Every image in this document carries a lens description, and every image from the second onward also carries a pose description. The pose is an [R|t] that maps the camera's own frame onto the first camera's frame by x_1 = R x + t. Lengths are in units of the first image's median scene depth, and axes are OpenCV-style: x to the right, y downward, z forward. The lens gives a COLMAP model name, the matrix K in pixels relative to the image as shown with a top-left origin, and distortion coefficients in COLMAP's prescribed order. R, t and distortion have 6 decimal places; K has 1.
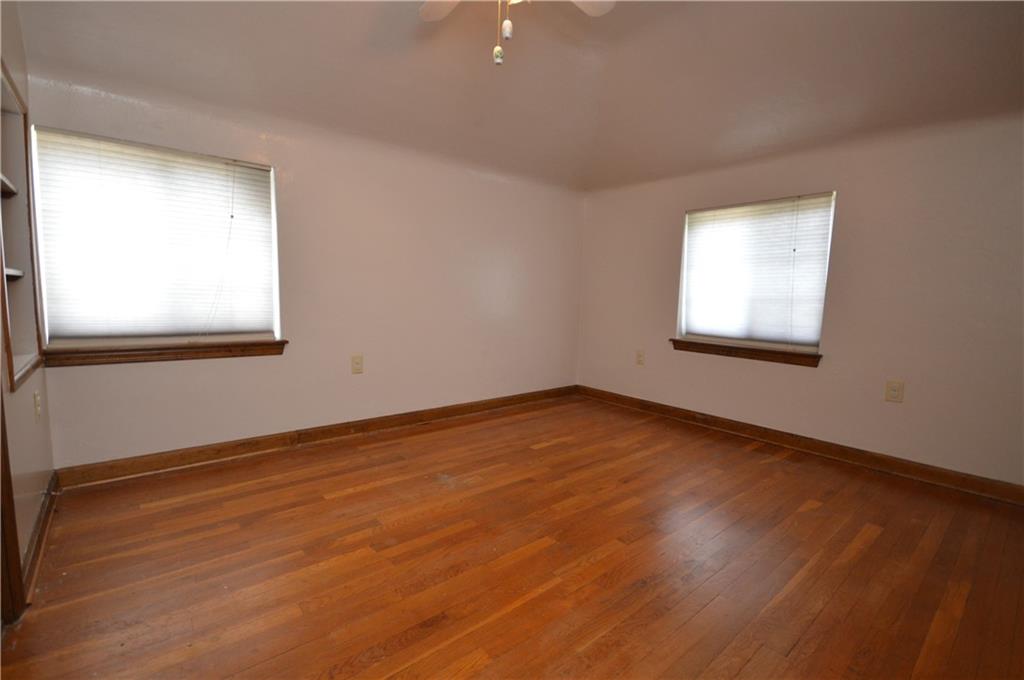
lens RADIAL K [[456.0, 0, 509.1], [0, 456.0, 340.1], [0, 0, 1]] dist [-0.002645, -0.001542]
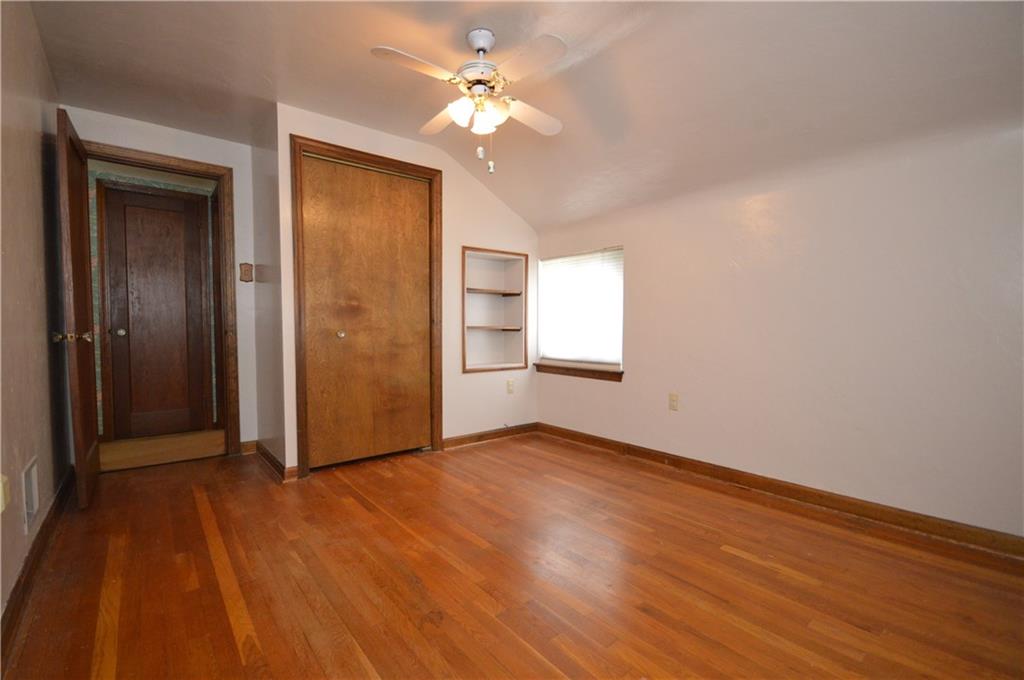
lens RADIAL K [[456.0, 0, 509.5], [0, 456.0, 341.6], [0, 0, 1]] dist [-0.002645, -0.001542]
pose [[-0.023404, 0.005937, -0.999708, 0.780313], [-0.102236, 0.994726, 0.008300, -0.058875], [0.994485, 0.102400, -0.022674, 0.648298]]
